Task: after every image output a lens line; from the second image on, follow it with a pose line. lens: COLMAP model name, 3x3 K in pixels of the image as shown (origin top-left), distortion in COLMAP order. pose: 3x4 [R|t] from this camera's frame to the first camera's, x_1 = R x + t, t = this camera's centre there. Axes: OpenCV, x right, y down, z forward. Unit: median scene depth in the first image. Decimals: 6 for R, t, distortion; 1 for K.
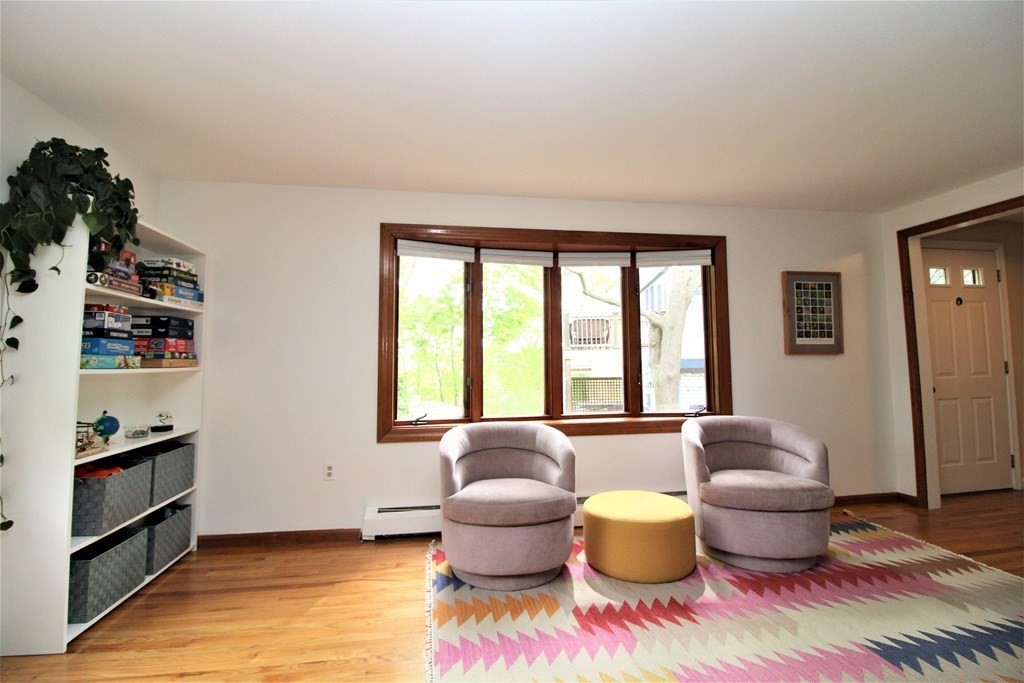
lens RADIAL K [[470.2, 0, 511.4], [0, 470.2, 326.5], [0, 0, 1]] dist [-0.002511, -0.012781]
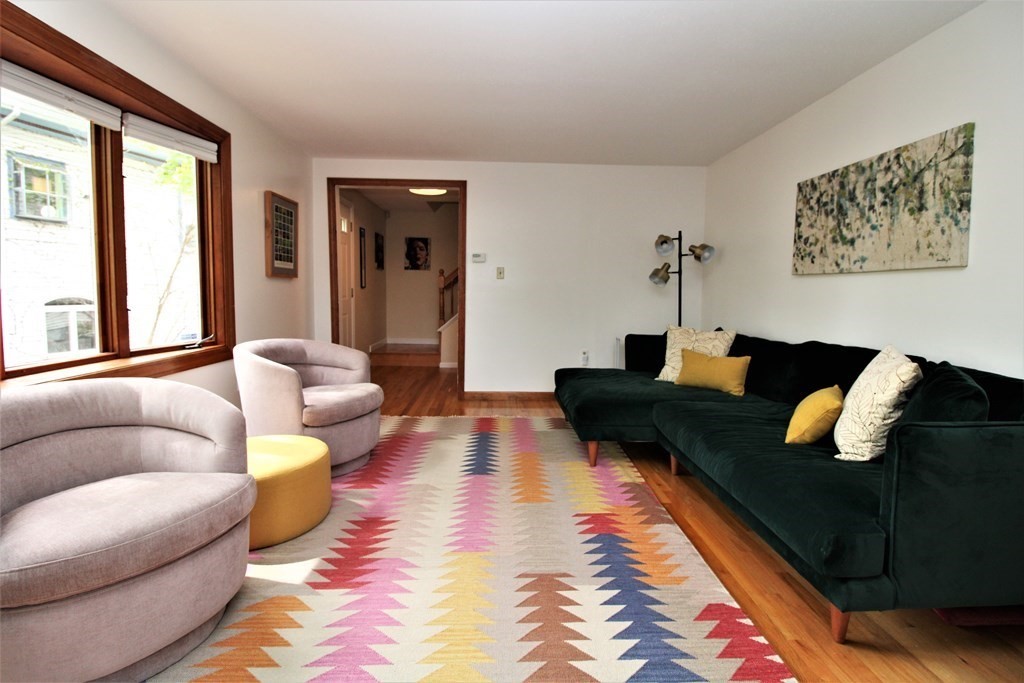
lens RADIAL K [[470.2, 0, 511.4], [0, 470.2, 326.5], [0, 0, 1]] dist [-0.002511, -0.012781]
pose [[0.124144, -0.062318, 0.990305, -0.517825], [-0.085958, 0.993599, 0.073301, 0.073496], [-0.988534, -0.094224, 0.117992, 0.552481]]
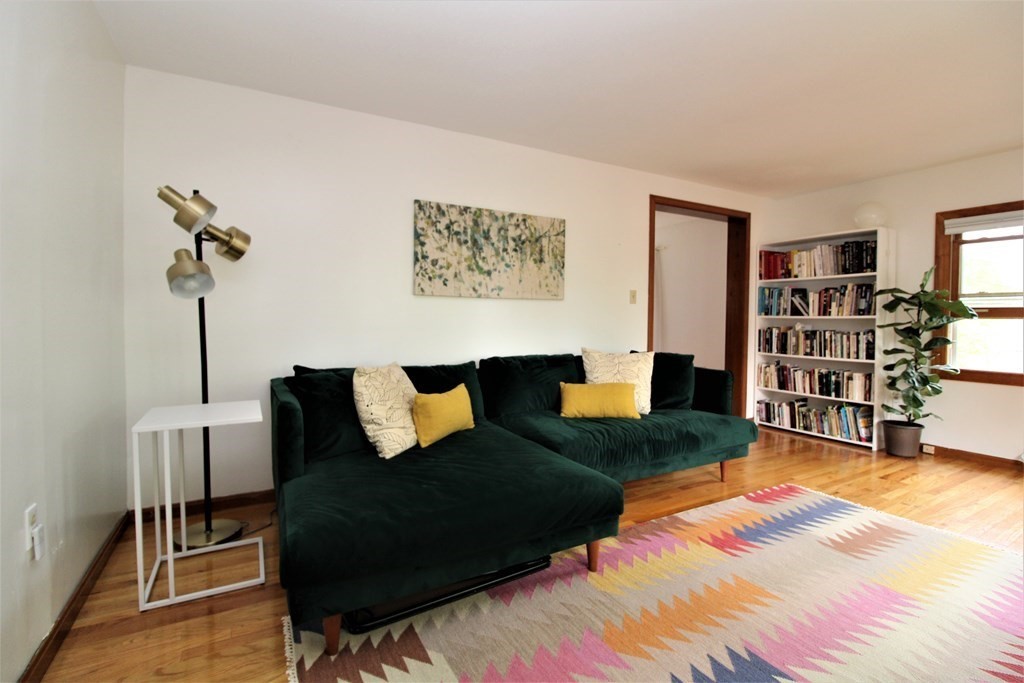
lens RADIAL K [[470.2, 0, 511.4], [0, 470.2, 326.5], [0, 0, 1]] dist [-0.002511, -0.012781]
pose [[-0.939913, 0.006534, -0.341352, 1.107718], [0.023516, 0.998681, -0.045636, 0.105698], [0.340604, -0.050921, -0.938827, 1.207707]]
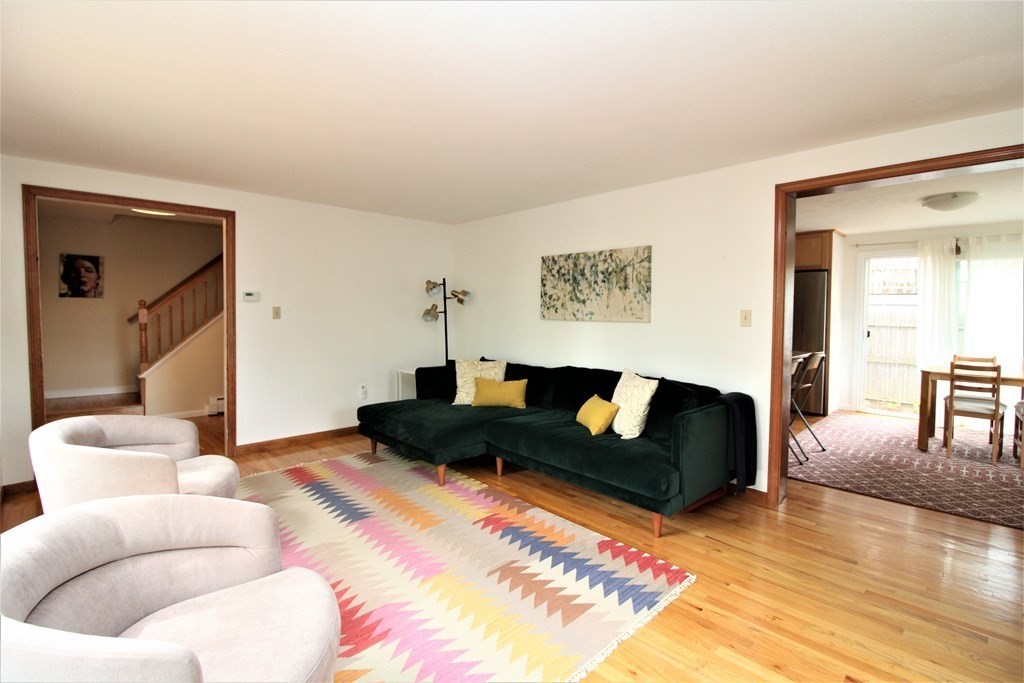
lens RADIAL K [[470.2, 0, 511.4], [0, 470.2, 326.5], [0, 0, 1]] dist [-0.002511, -0.012781]
pose [[-0.565751, -0.024056, 0.824225, -0.612720], [-0.064115, 0.997831, -0.014886, 0.022592], [-0.822079, -0.061267, -0.566067, 1.125548]]
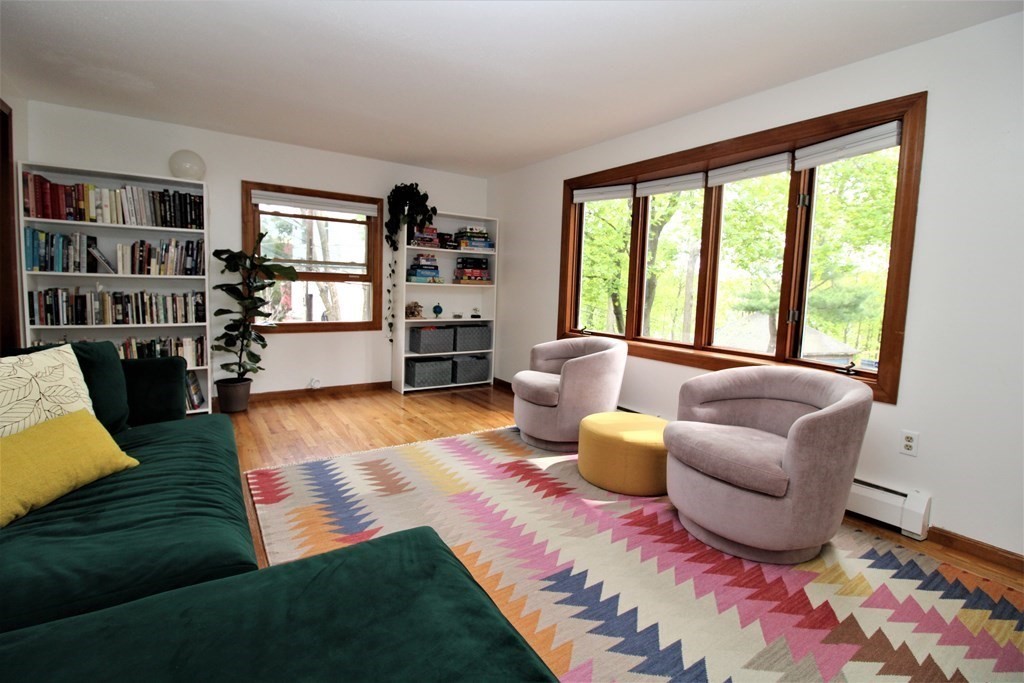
lens RADIAL K [[470.2, 0, 511.4], [0, 470.2, 326.5], [0, 0, 1]] dist [-0.002511, -0.012781]
pose [[0.420516, 0.100660, -0.901684, 1.208598], [0.029901, 0.991749, 0.124660, 0.026627], [0.906792, -0.079383, 0.414036, 0.378014]]
